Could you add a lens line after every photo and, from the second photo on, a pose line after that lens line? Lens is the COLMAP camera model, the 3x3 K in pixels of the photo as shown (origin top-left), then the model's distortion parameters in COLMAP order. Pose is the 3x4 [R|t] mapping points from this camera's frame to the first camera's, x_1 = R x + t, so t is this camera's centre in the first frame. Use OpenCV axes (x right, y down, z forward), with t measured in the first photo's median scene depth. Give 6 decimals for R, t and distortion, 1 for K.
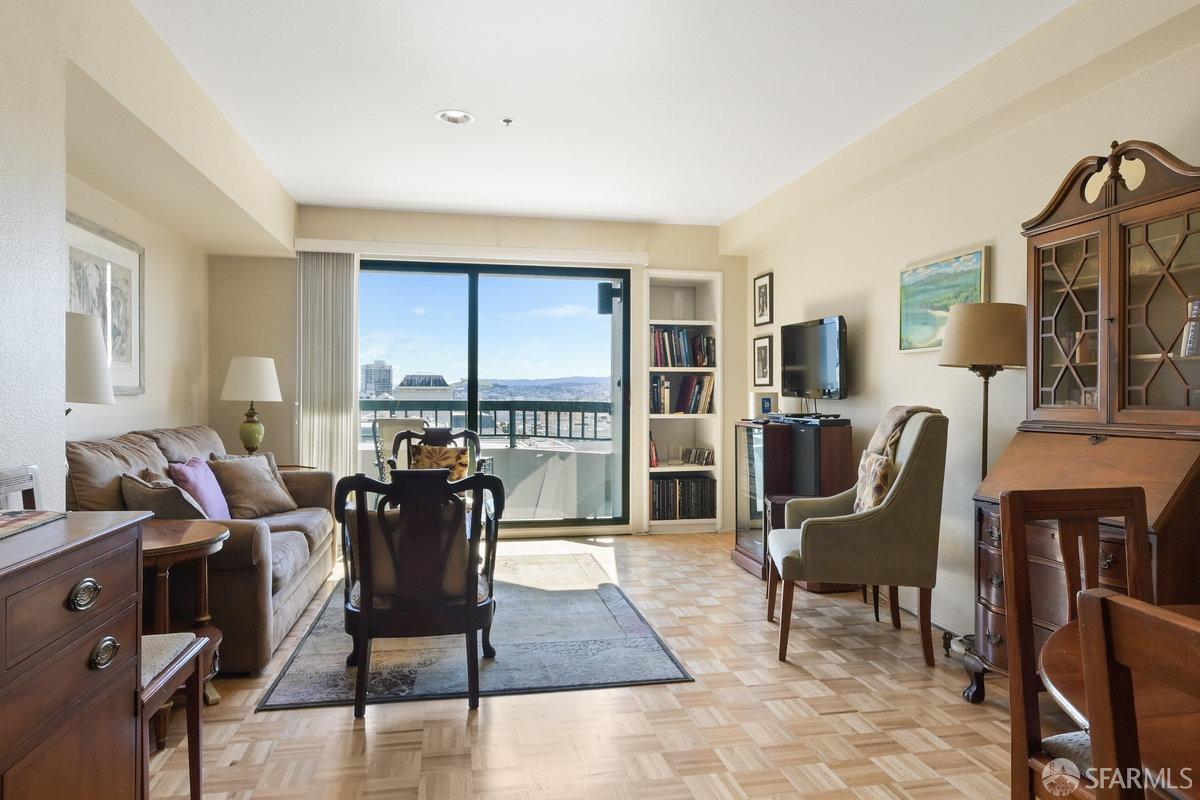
lens RADIAL K [[743.2, 0, 600.0], [0, 743.2, 400.0], [0, 0, 1]] dist [0.000594, -0.001540]
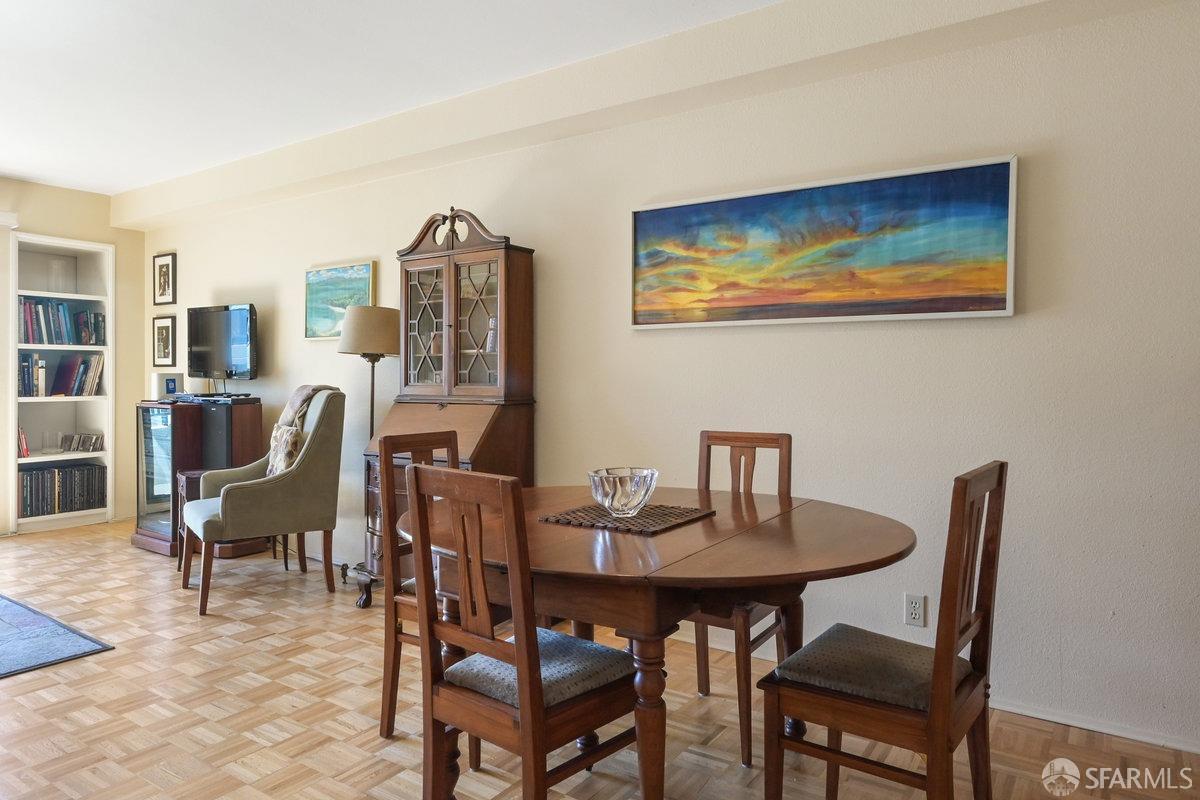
lens RADIAL K [[754.1, 0, 605.4], [0, 754.1, 370.2], [0, 0, 1]] dist [0.002509, 0.000564]
pose [[0.715390, 0.004398, 0.698711, -0.088260], [0.004209, 0.999935, -0.010604, -0.001005], [-0.698713, 0.010527, 0.715325, -0.180064]]
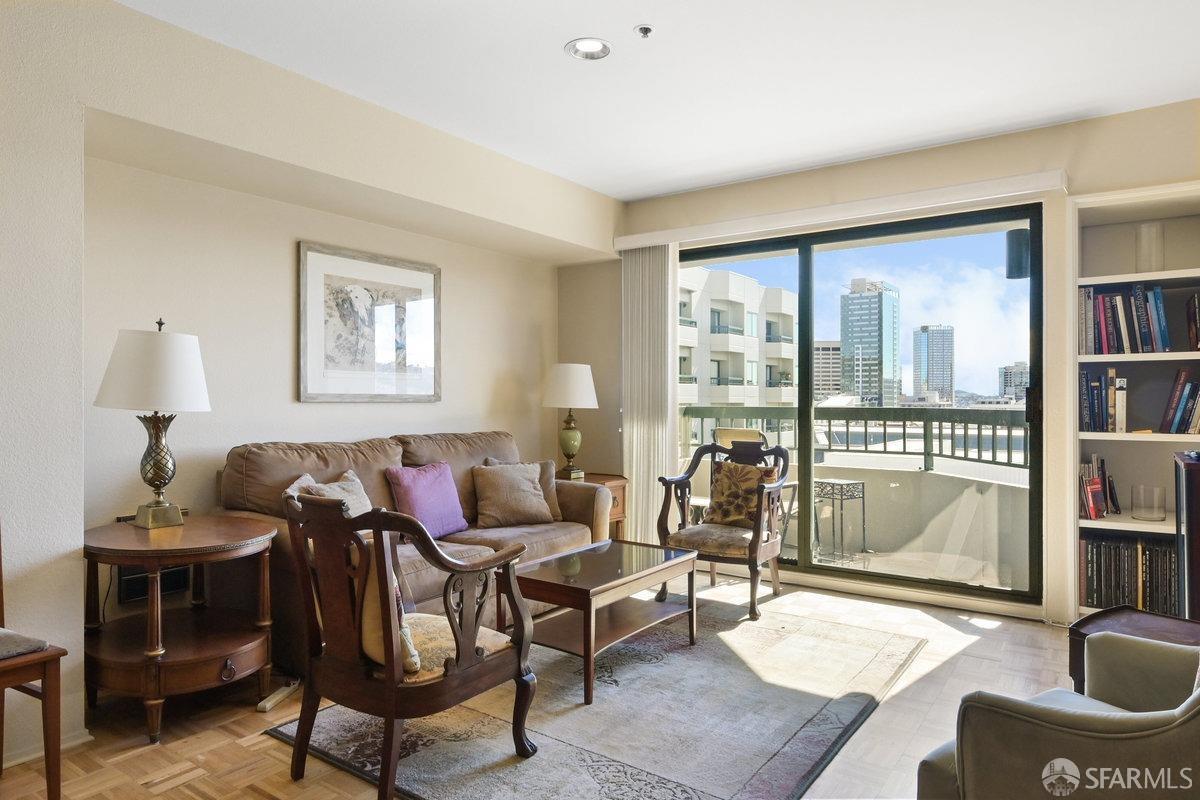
lens RADIAL K [[743.2, 0, 600.0], [0, 743.2, 400.0], [0, 0, 1]] dist [0.000594, -0.001540]
pose [[0.689454, -0.002403, -0.724325, 0.348931], [-0.002381, 0.999982, -0.005583, -0.004471], [0.724325, 0.005574, 0.689436, 0.426194]]
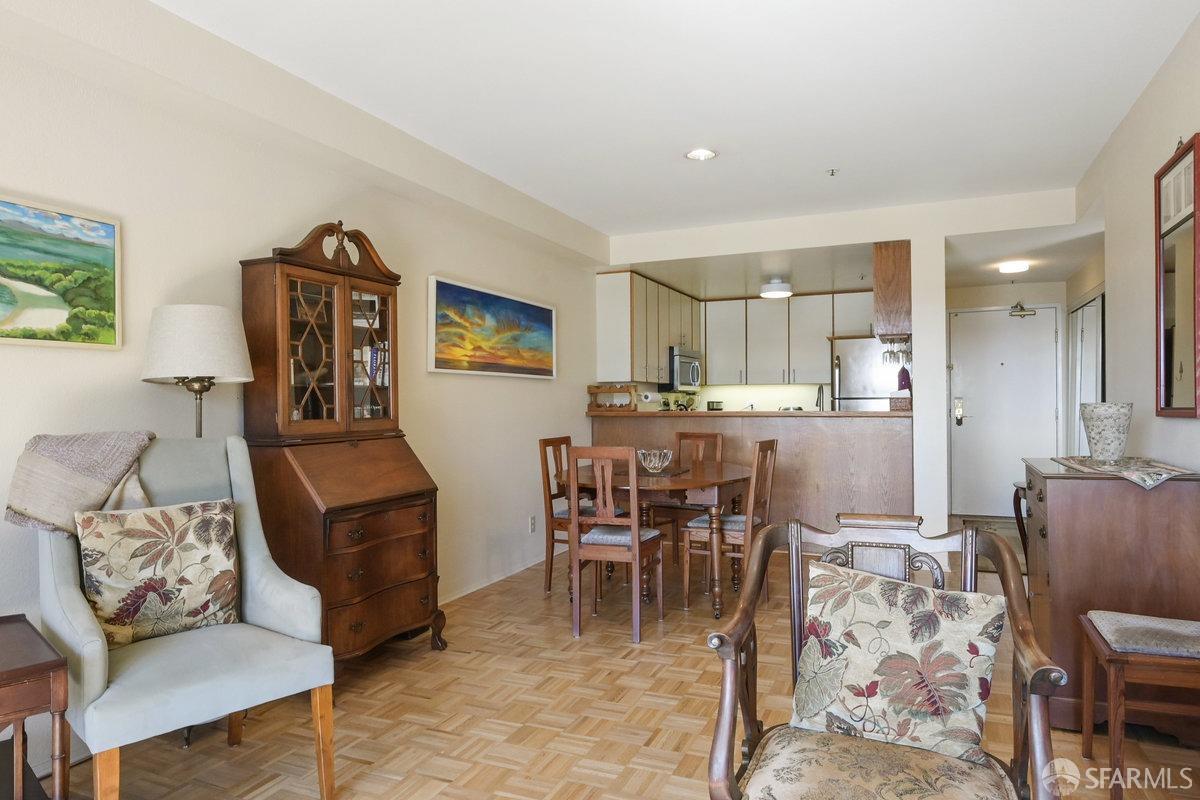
lens RADIAL K [[753.3, 0, 600.0], [0, 753.3, 400.0], [0, 0, 1]] dist [-0.002737, 0.000807]
pose [[-0.823089, 0.008867, 0.567843, -0.276113], [0.012460, 0.999919, 0.002447, -0.014464], [-0.567776, 0.009090, -0.823133, 1.123240]]
